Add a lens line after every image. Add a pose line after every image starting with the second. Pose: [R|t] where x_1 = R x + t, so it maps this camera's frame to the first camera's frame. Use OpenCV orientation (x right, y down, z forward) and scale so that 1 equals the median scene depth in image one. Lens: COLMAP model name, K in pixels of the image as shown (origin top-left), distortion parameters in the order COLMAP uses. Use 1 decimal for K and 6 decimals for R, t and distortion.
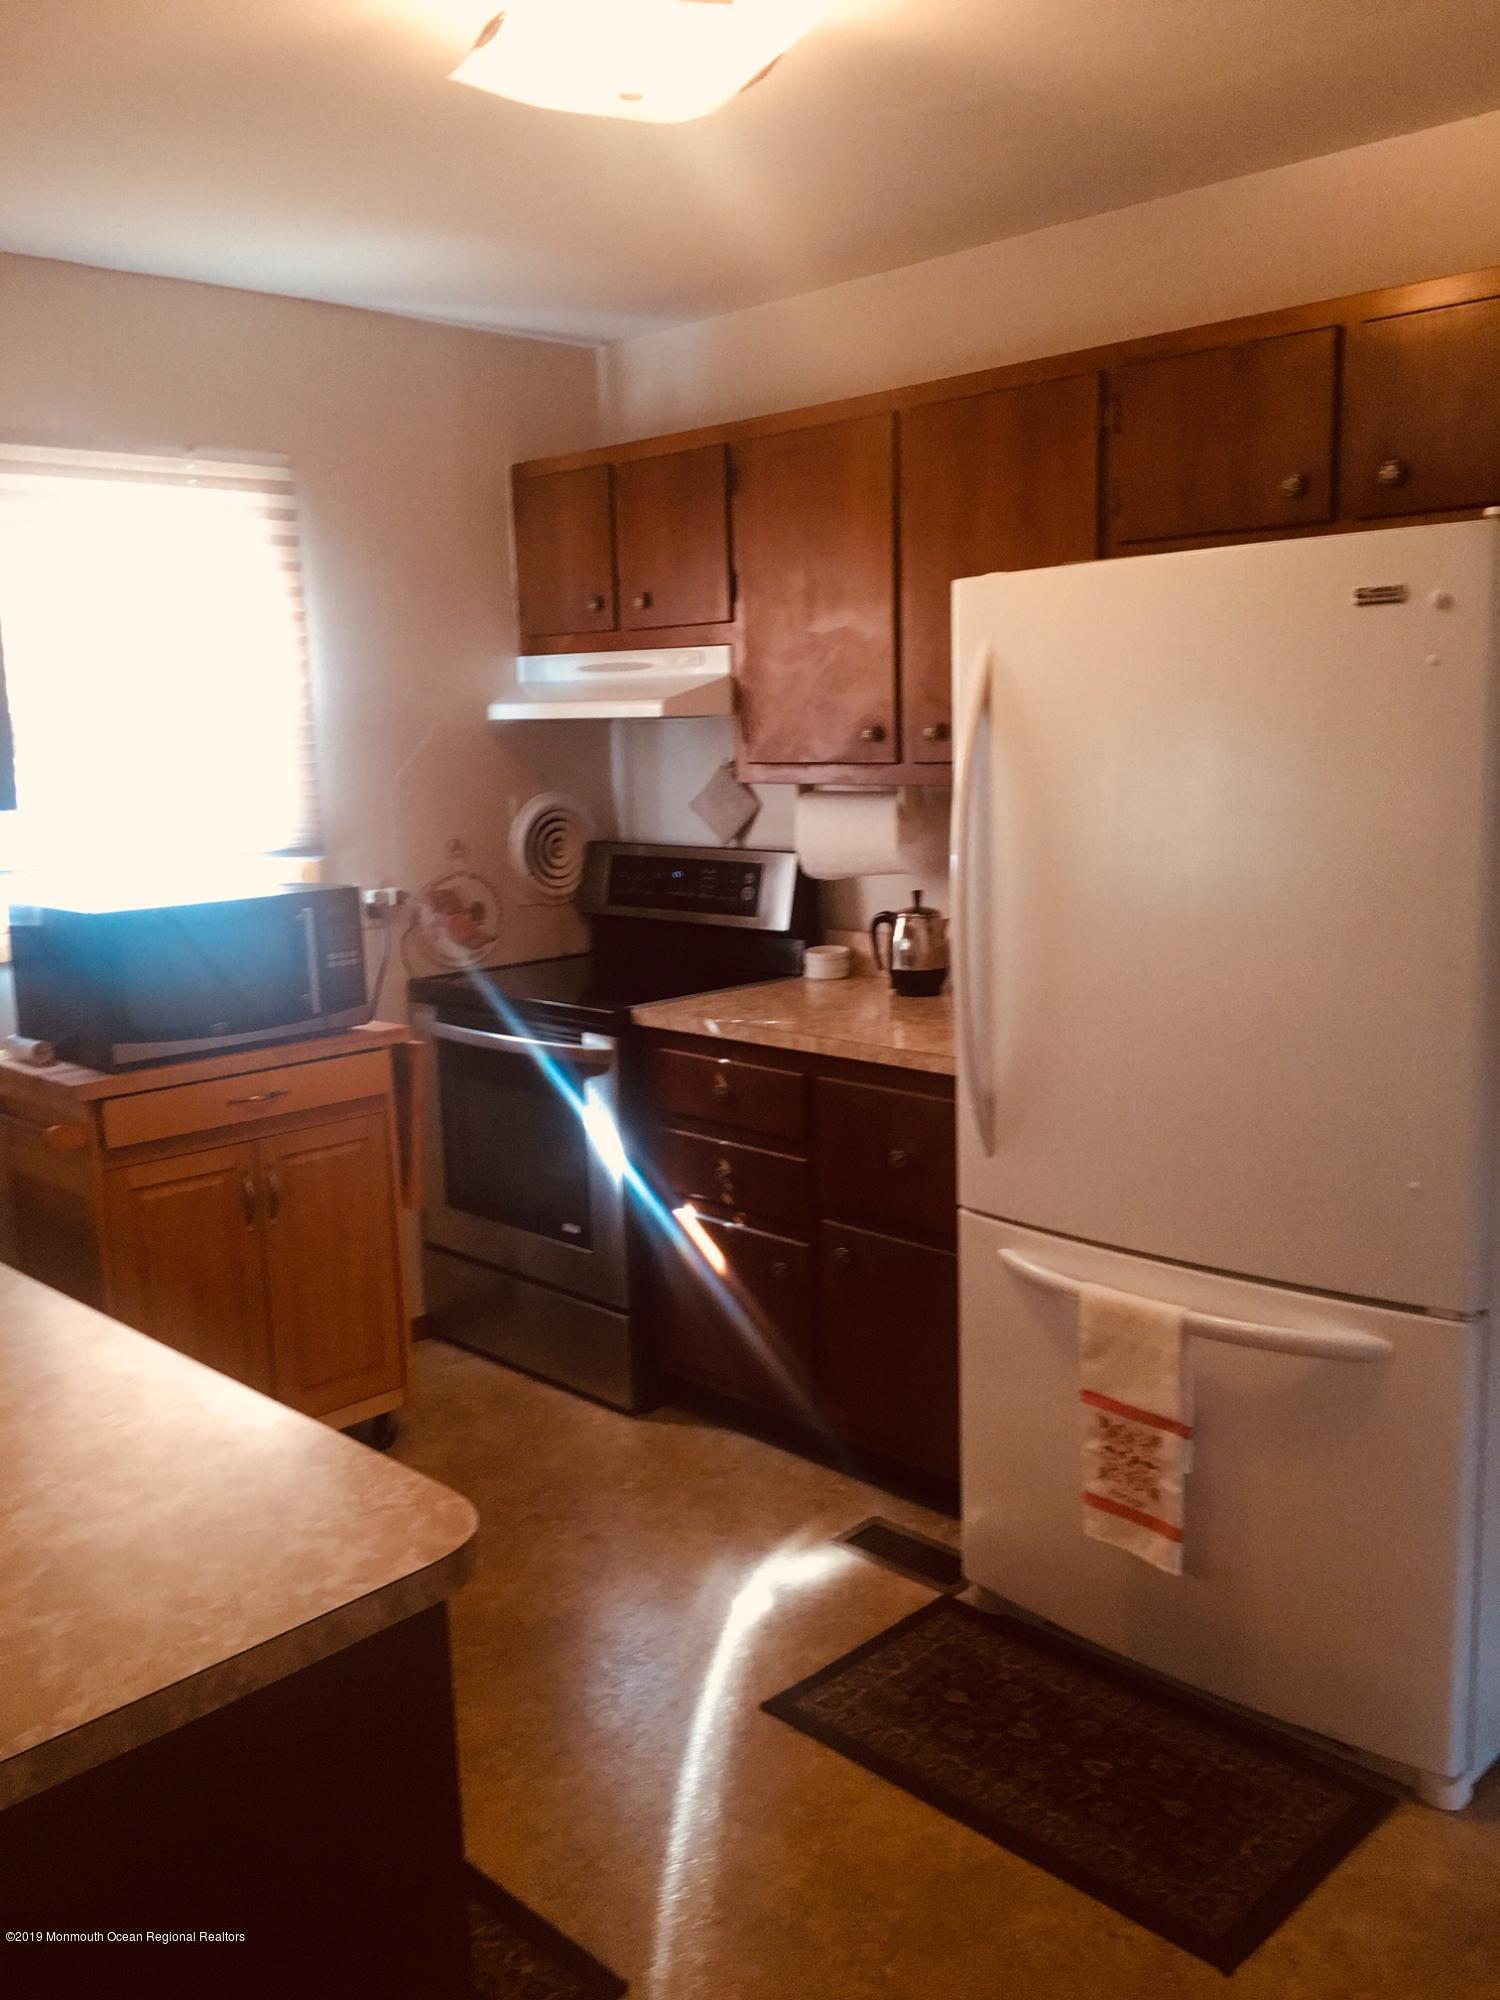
lens RADIAL K [[1728.8, 0, 750.0], [0, 1728.8, 1000.0], [0, 0, 1]] dist [0.069949, -0.013887]
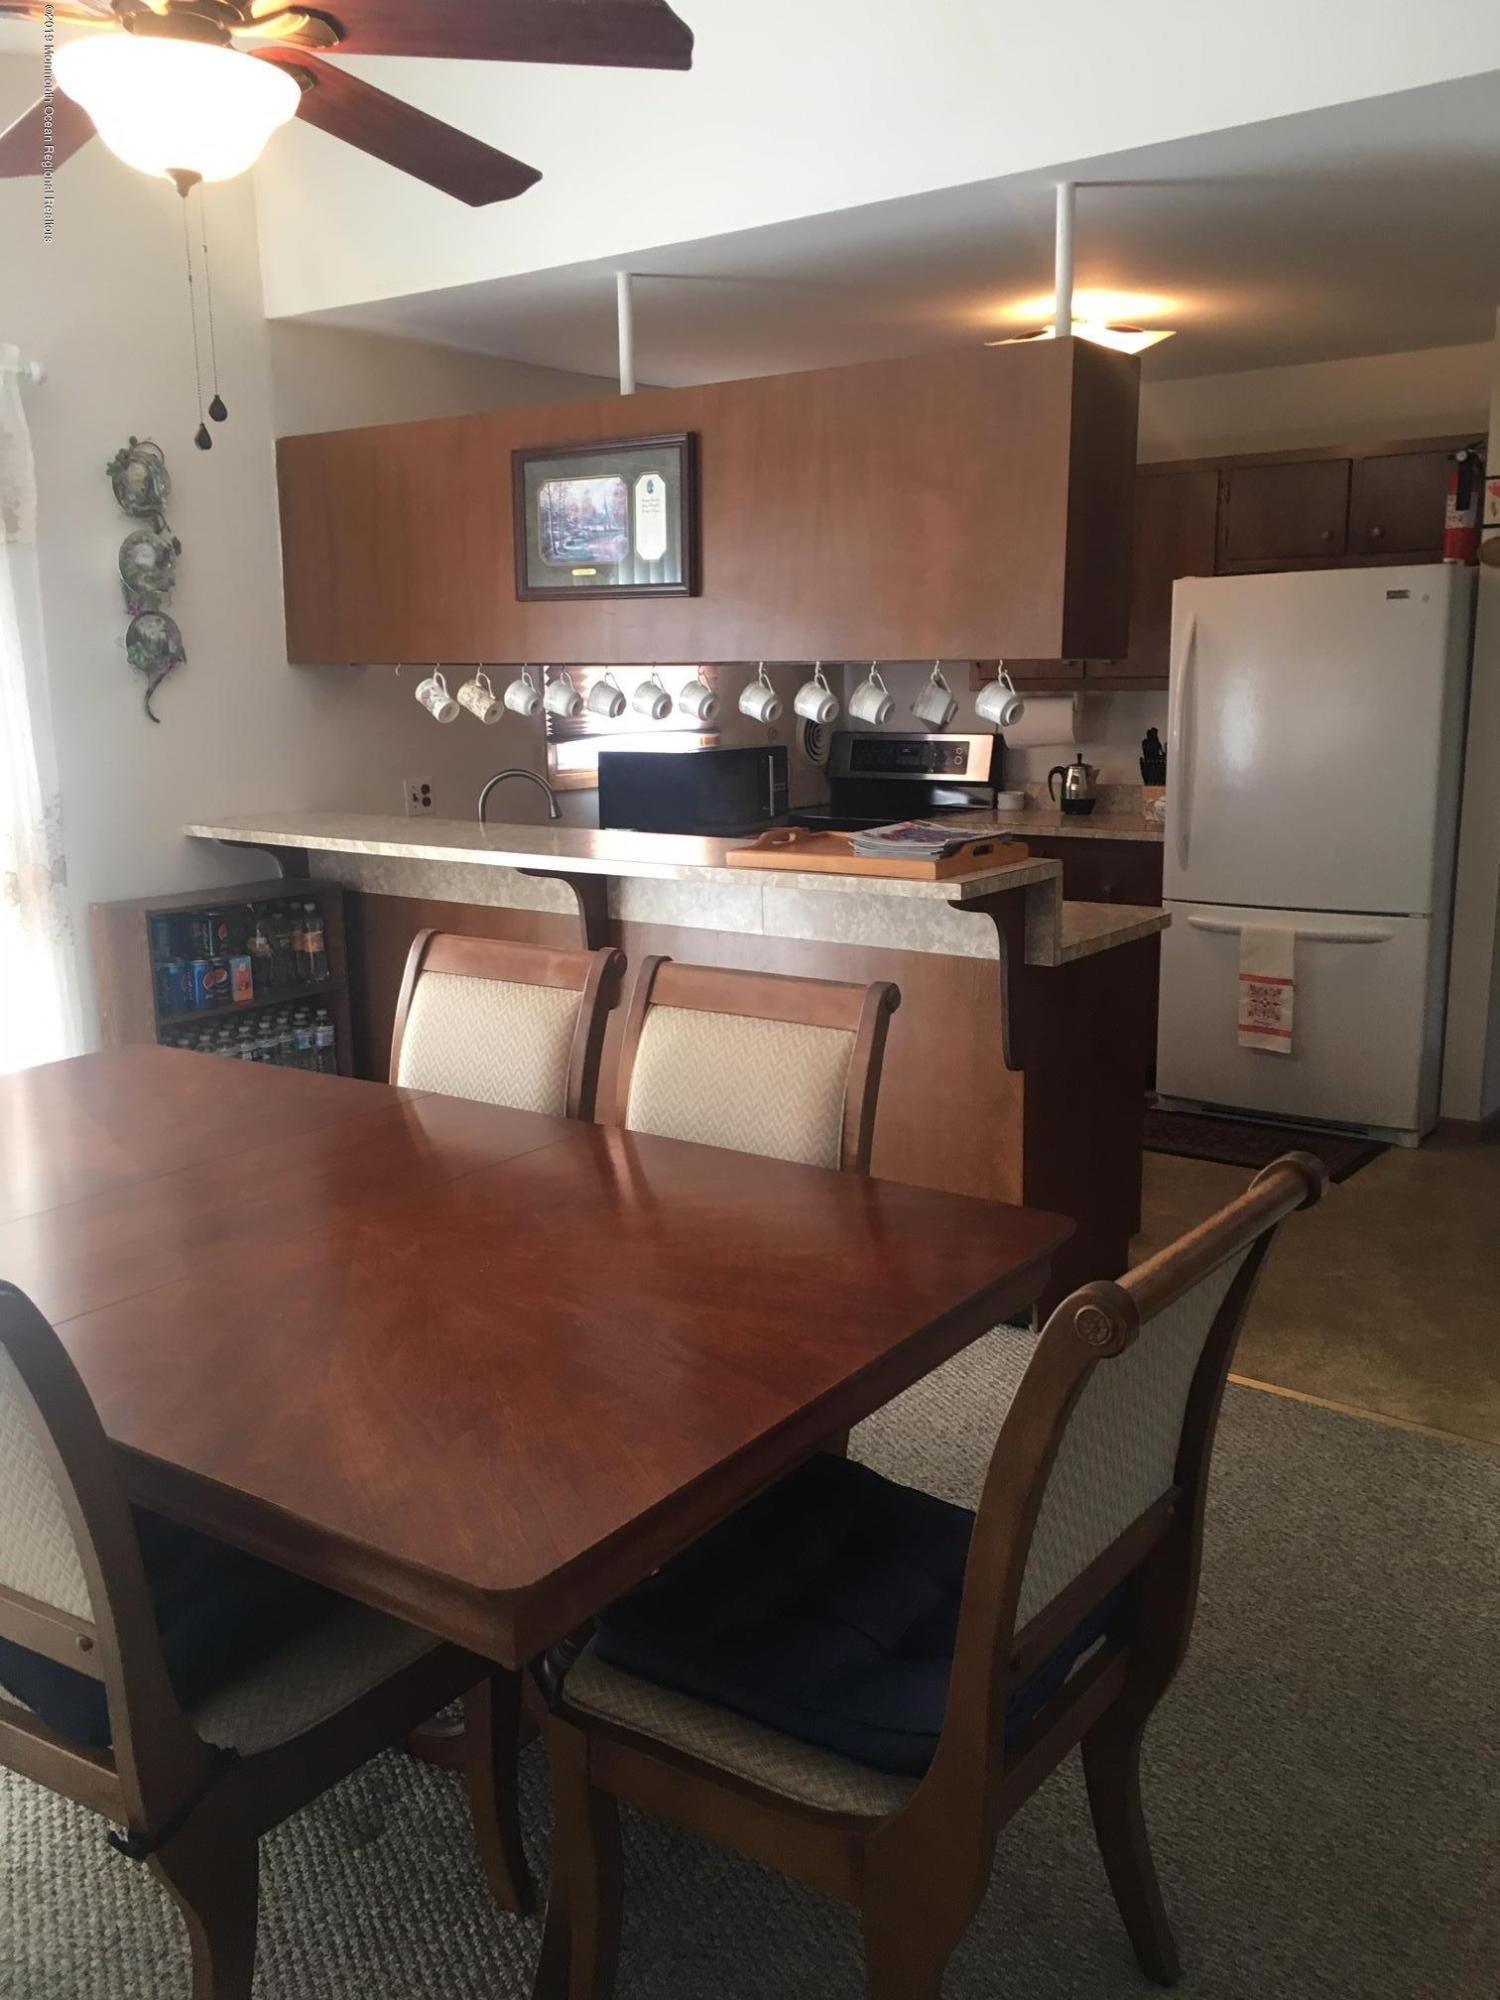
lens RADIAL K [[1728.8, 0, 750.0], [0, 1728.8, 1000.0], [0, 0, 1]] dist [0.069949, -0.013887]
pose [[0.990125, -0.014833, 0.139399, -0.680490], [0.011759, 0.999670, 0.022854, 0.200349], [-0.139692, -0.020990, 0.989972, -0.979454]]
